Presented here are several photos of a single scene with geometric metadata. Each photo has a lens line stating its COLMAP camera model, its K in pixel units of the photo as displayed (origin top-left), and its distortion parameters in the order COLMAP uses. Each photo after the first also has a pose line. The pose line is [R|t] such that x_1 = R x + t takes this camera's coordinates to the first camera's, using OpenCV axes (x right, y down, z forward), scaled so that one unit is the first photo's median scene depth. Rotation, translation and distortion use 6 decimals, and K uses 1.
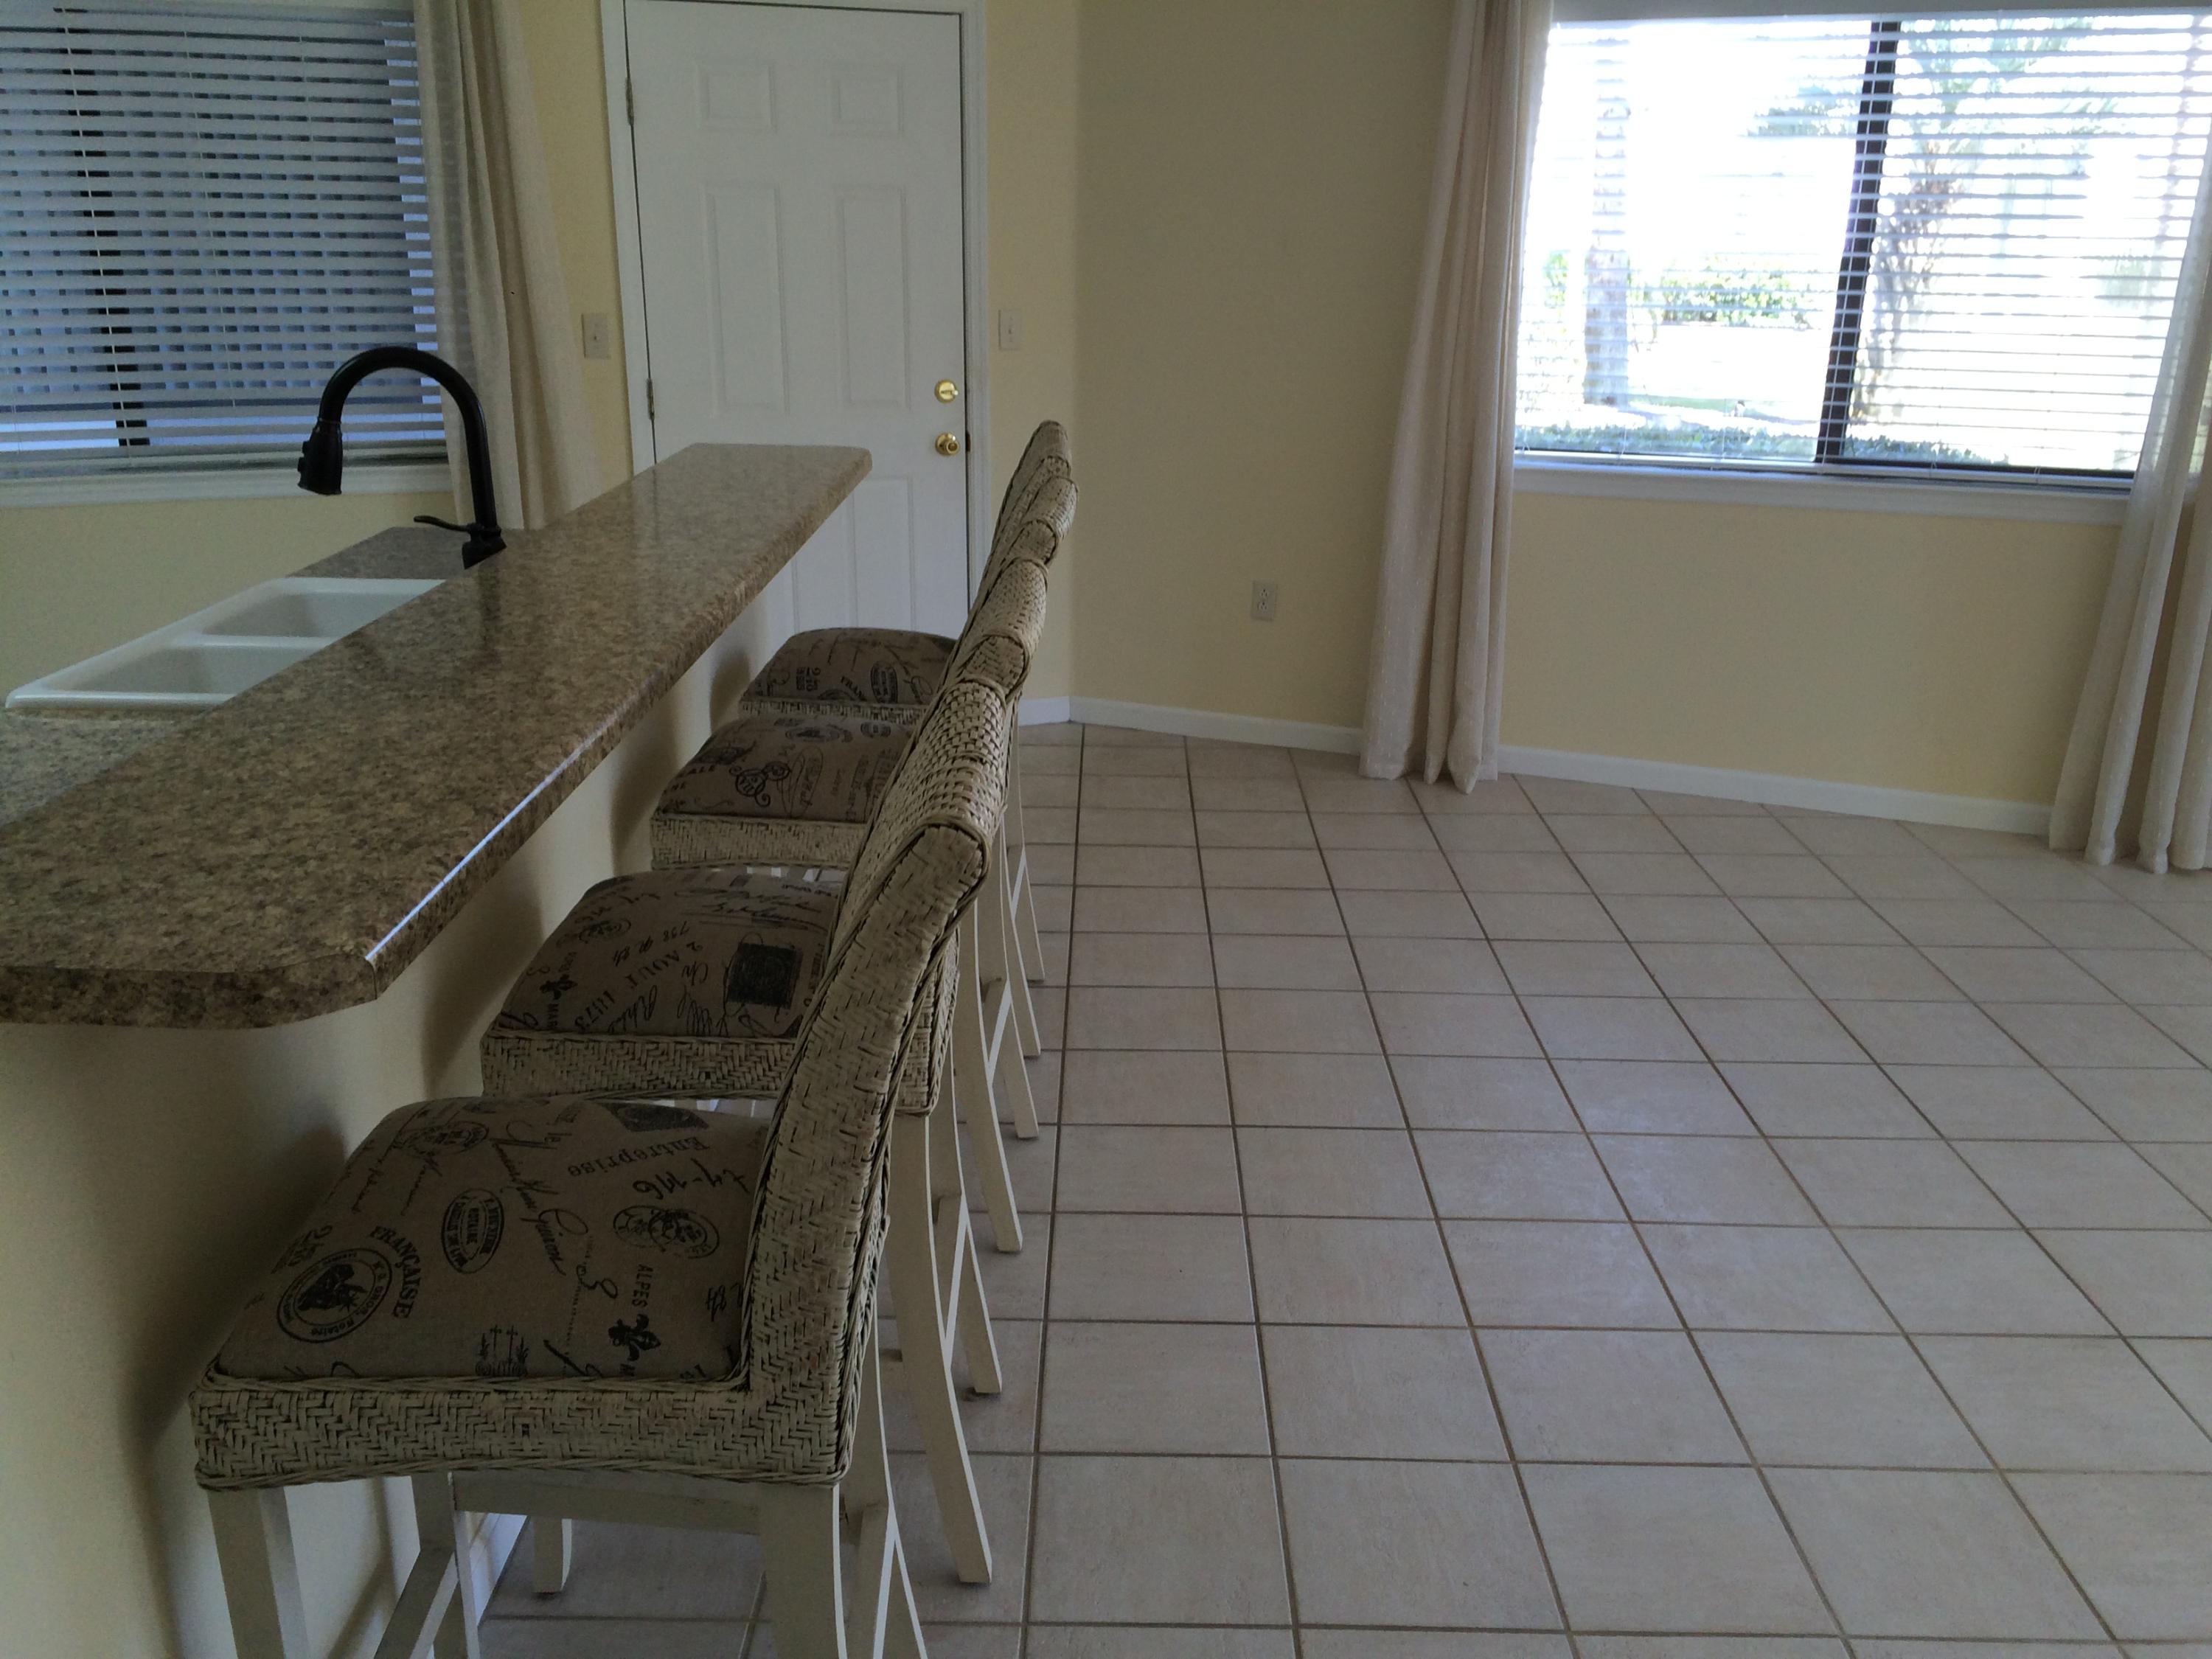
lens RADIAL K [[1919.3, 0, 1110.5], [0, 1919.3, 741.7], [0, 0, 1]] dist [0.068760, -0.091882]
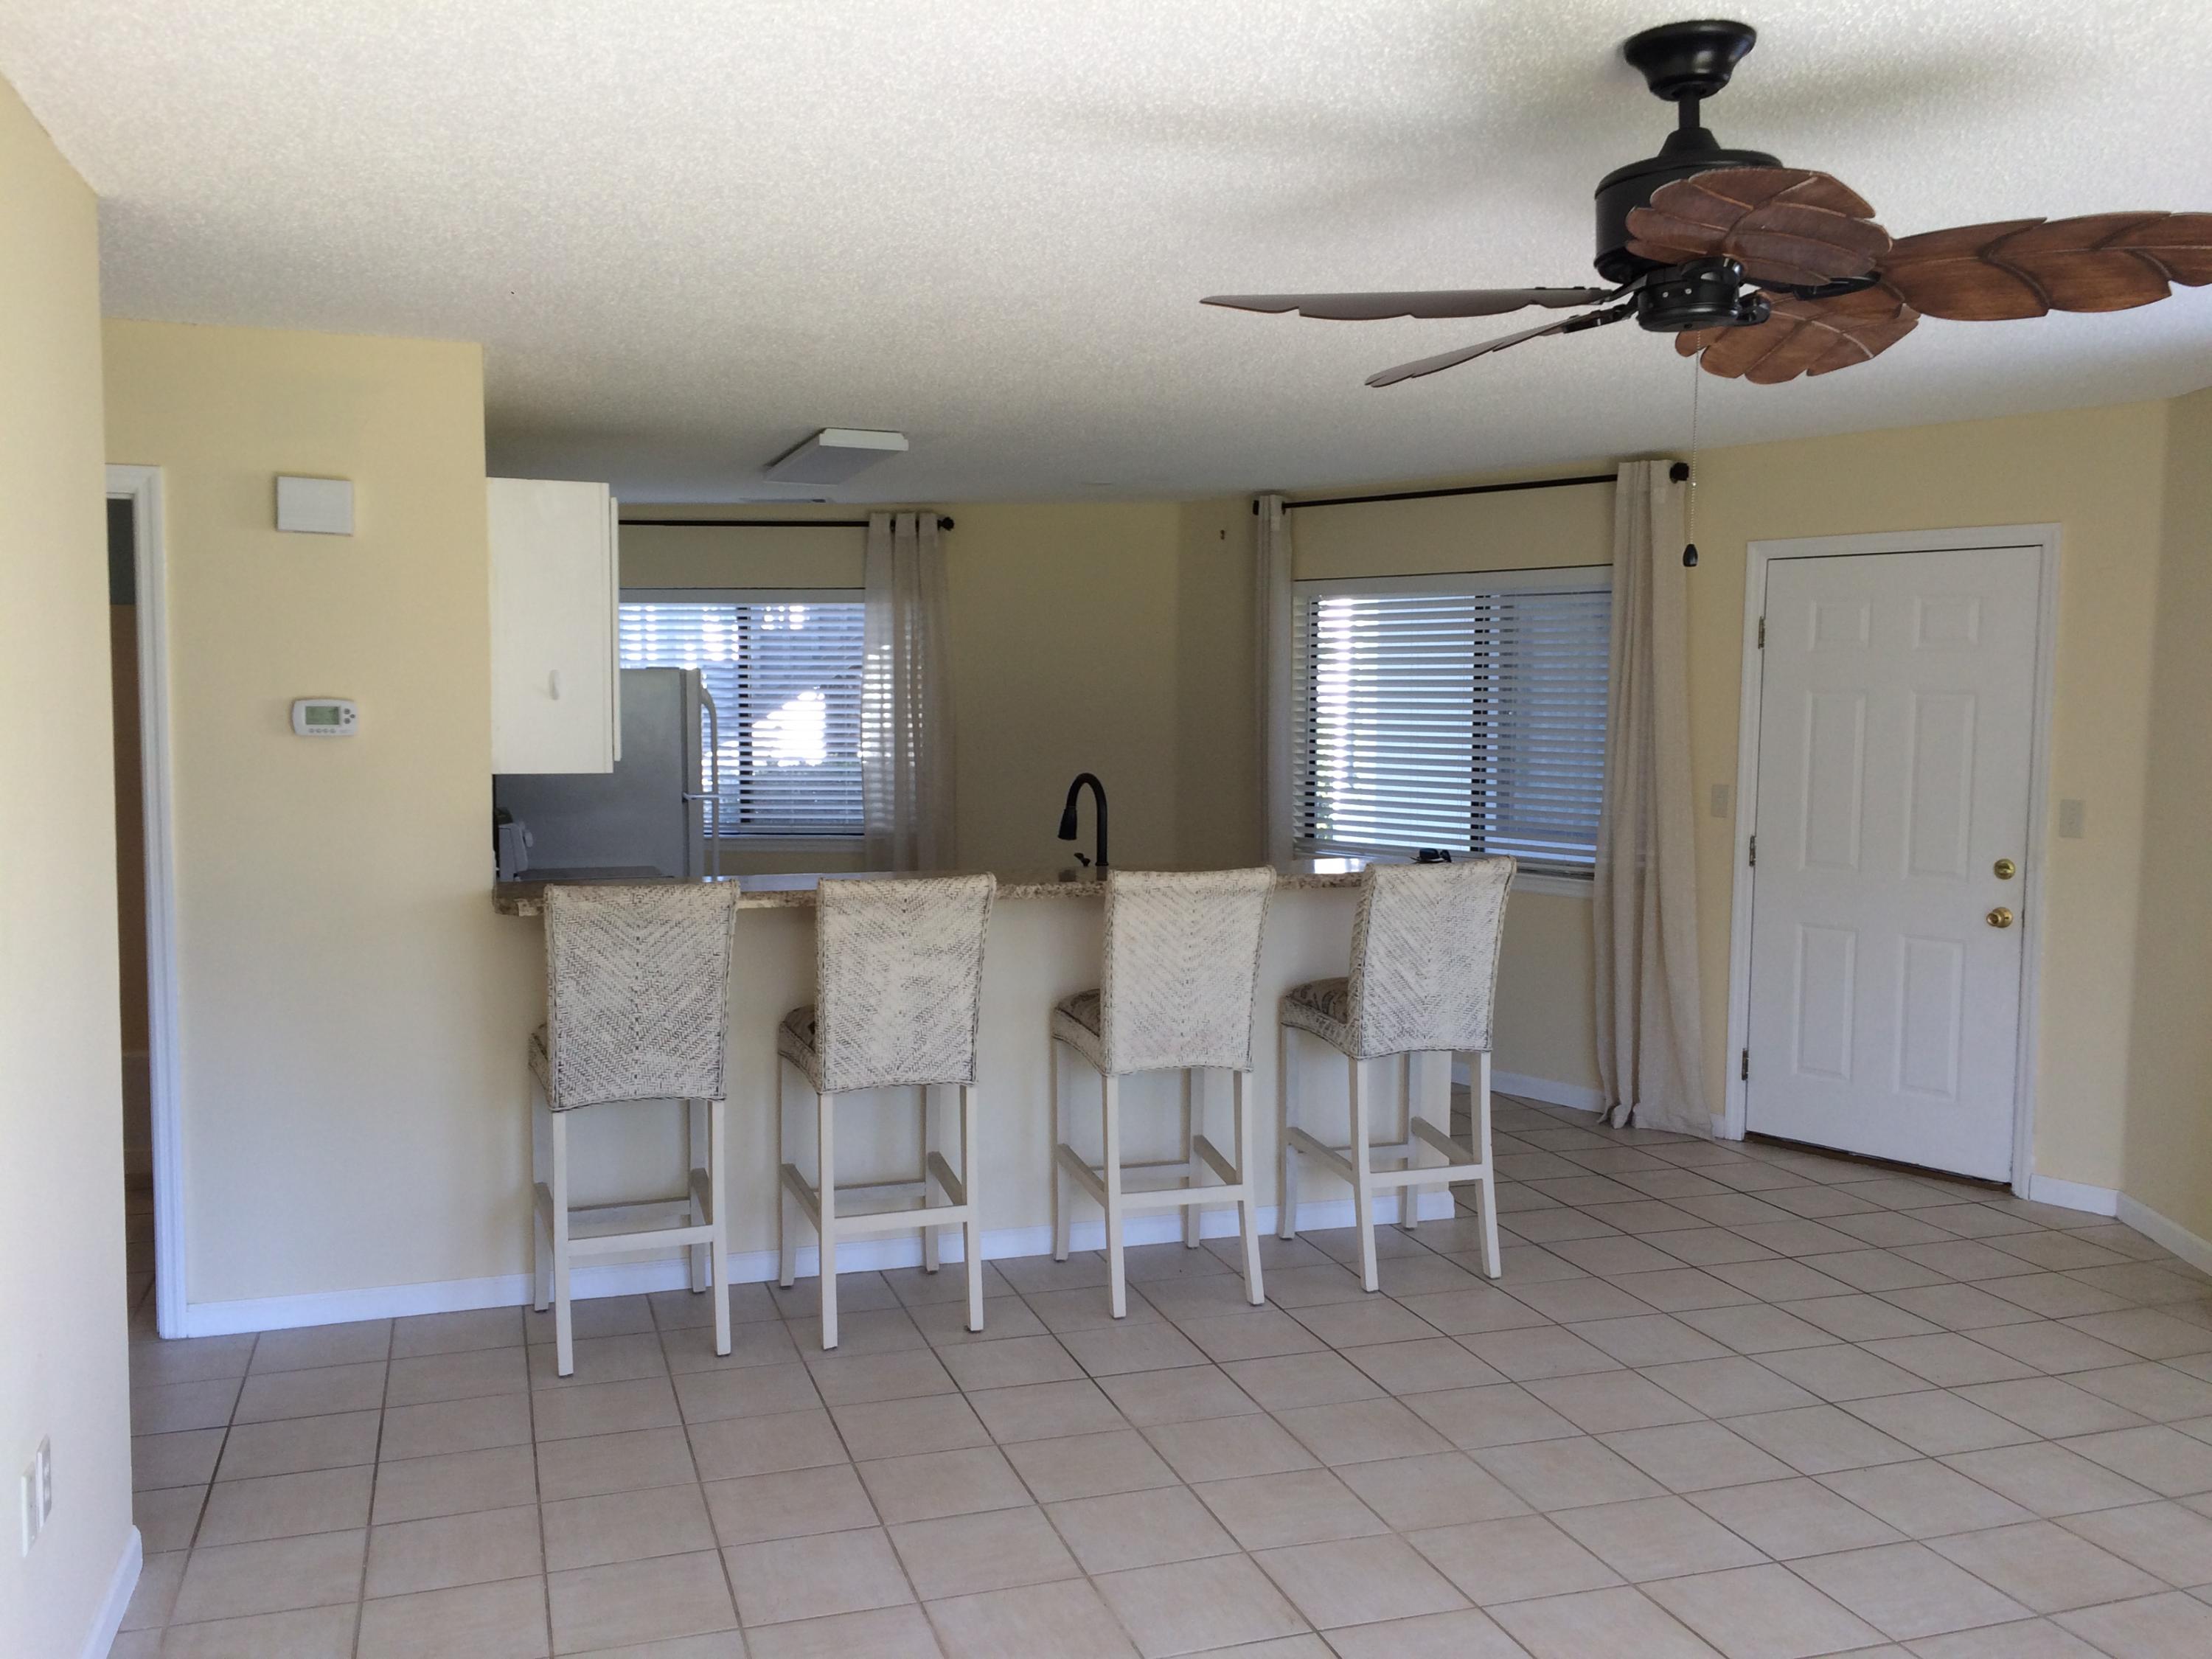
lens RADIAL K [[1871.6, 0, 1106.0], [0, 1871.6, 829.5], [0, 0, 1]] dist [0.155779, -0.193409]
pose [[0.320979, 0.061042, -0.945117, 1.736930], [-0.255521, 0.966497, -0.024357, -0.112856], [0.911966, 0.249315, 0.325823, 0.443733]]
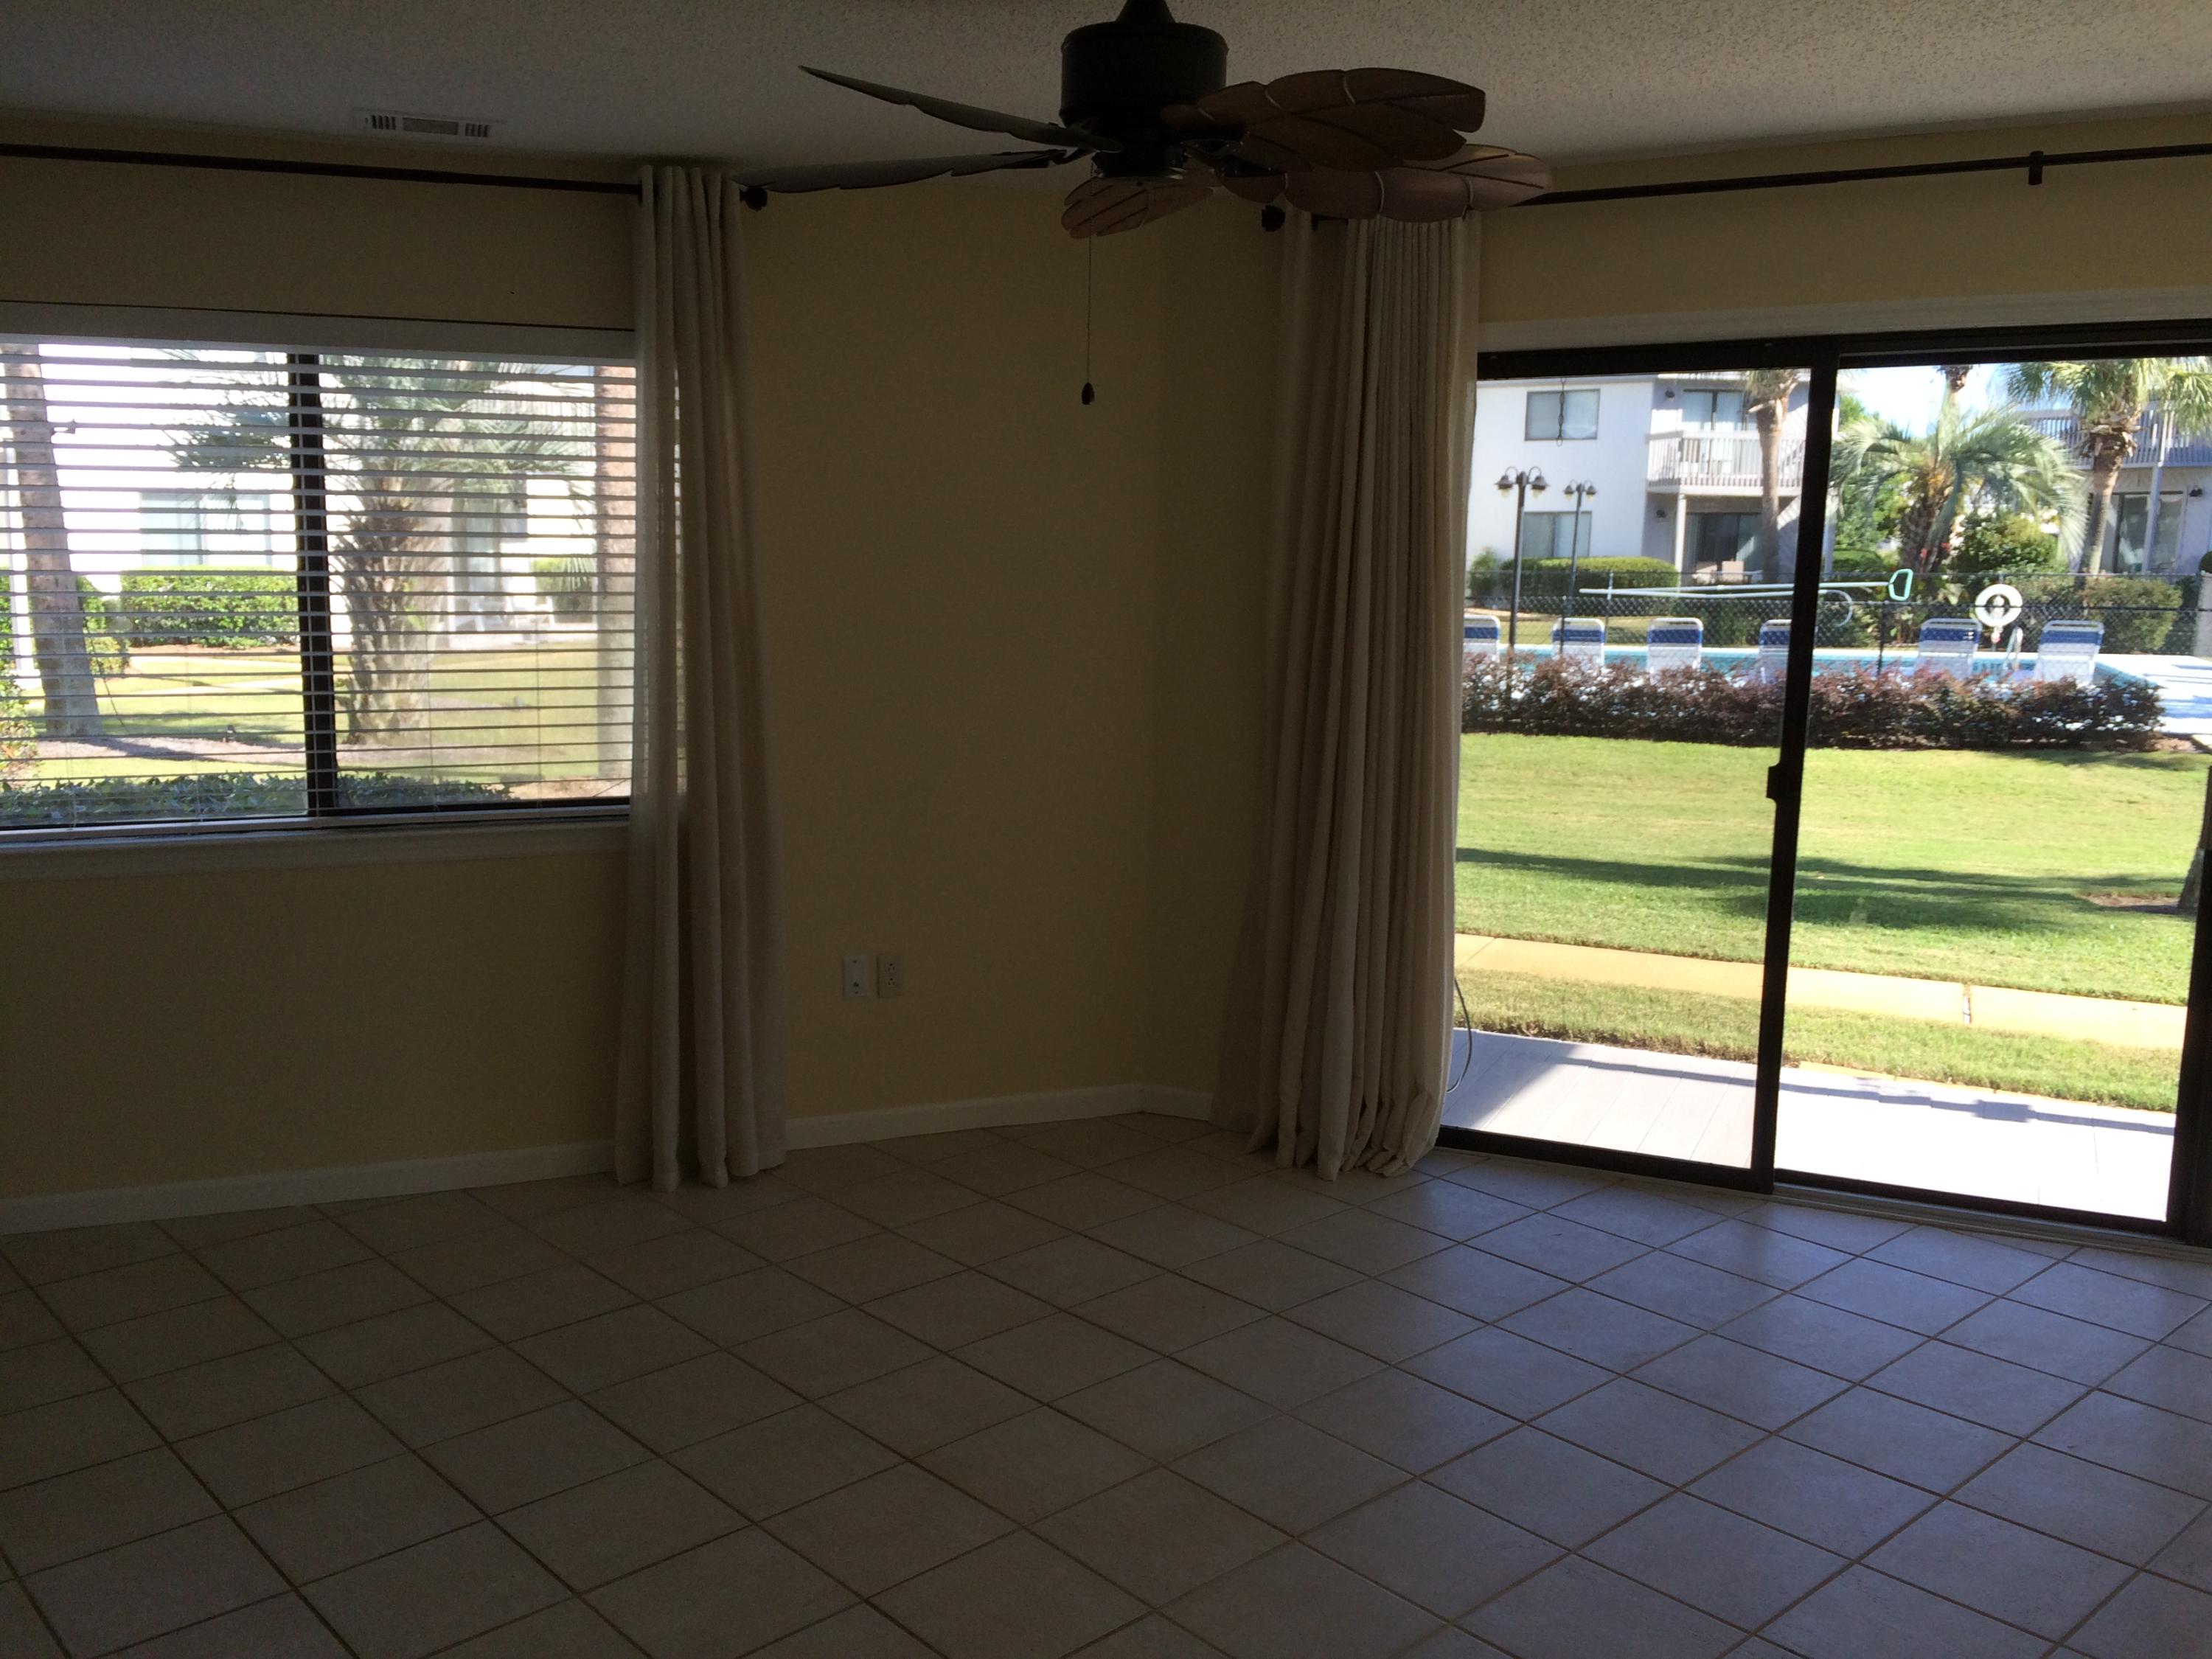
lens RADIAL K [[1871.6, 0, 1106.0], [0, 1871.6, 829.5], [0, 0, 1]] dist [0.155779, -0.193409]
pose [[0.738049, -0.112101, 0.665370, 0.033092], [0.186547, 0.981567, -0.041551, -0.025045], [-0.648447, 0.154790, 0.745356, 0.068029]]
